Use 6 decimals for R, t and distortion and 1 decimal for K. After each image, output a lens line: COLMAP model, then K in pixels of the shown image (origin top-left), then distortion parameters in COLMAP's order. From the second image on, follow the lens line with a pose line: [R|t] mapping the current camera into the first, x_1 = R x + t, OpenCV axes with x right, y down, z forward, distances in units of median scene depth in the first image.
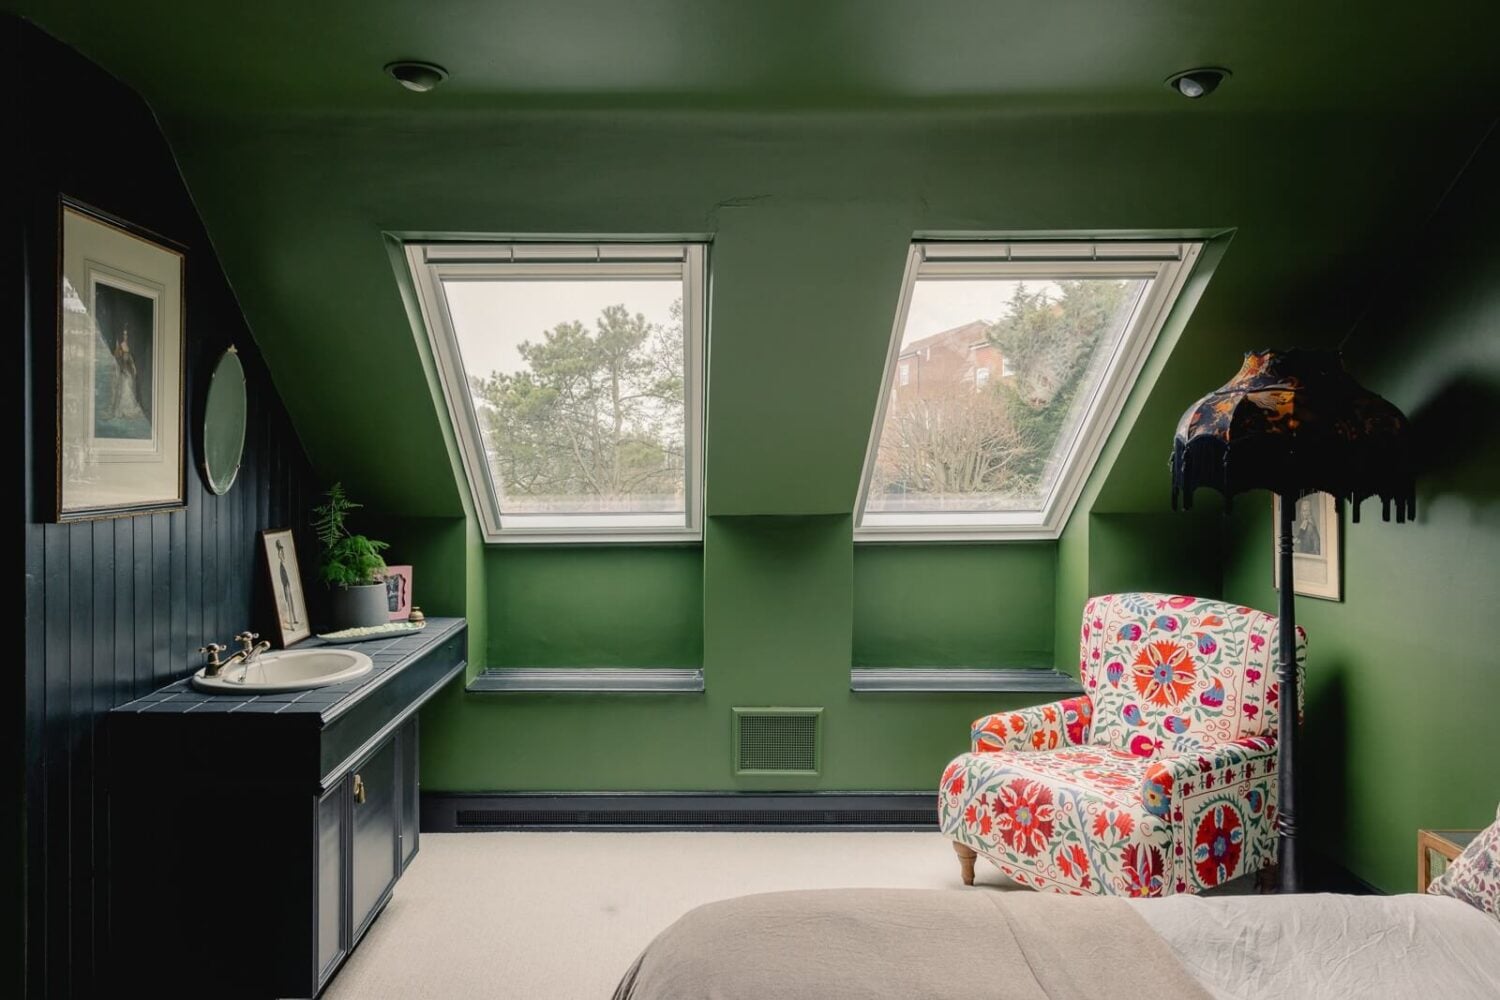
lens RADIAL K [[1069.2, 0, 742.4], [0, 1069.2, 486.4], [0, 0, 1]] dist [-0.007299, 0.004259]
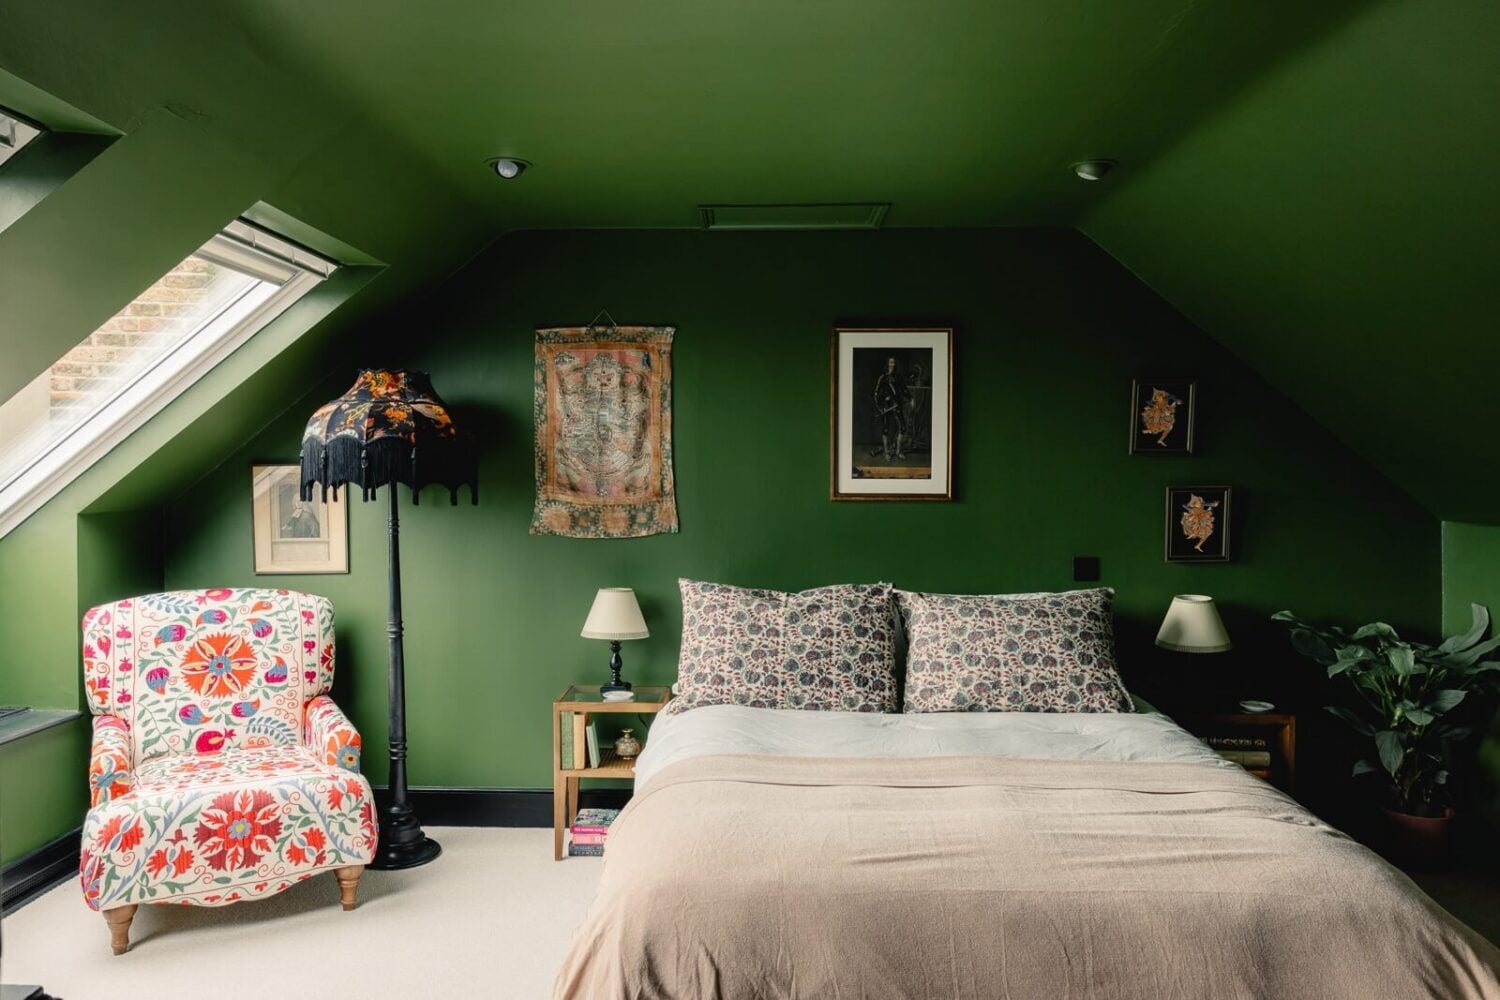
lens RADIAL K [[1010.4, 0, 750.0], [0, 1010.4, 500.0], [0, 0, 1]] dist [-0.000071, 0.001765]
pose [[0.061025, -0.035955, 0.997488, -0.552379], [0.014360, 0.999279, 0.035141, -0.010075], [-0.998033, 0.012179, 0.061497, 0.446660]]
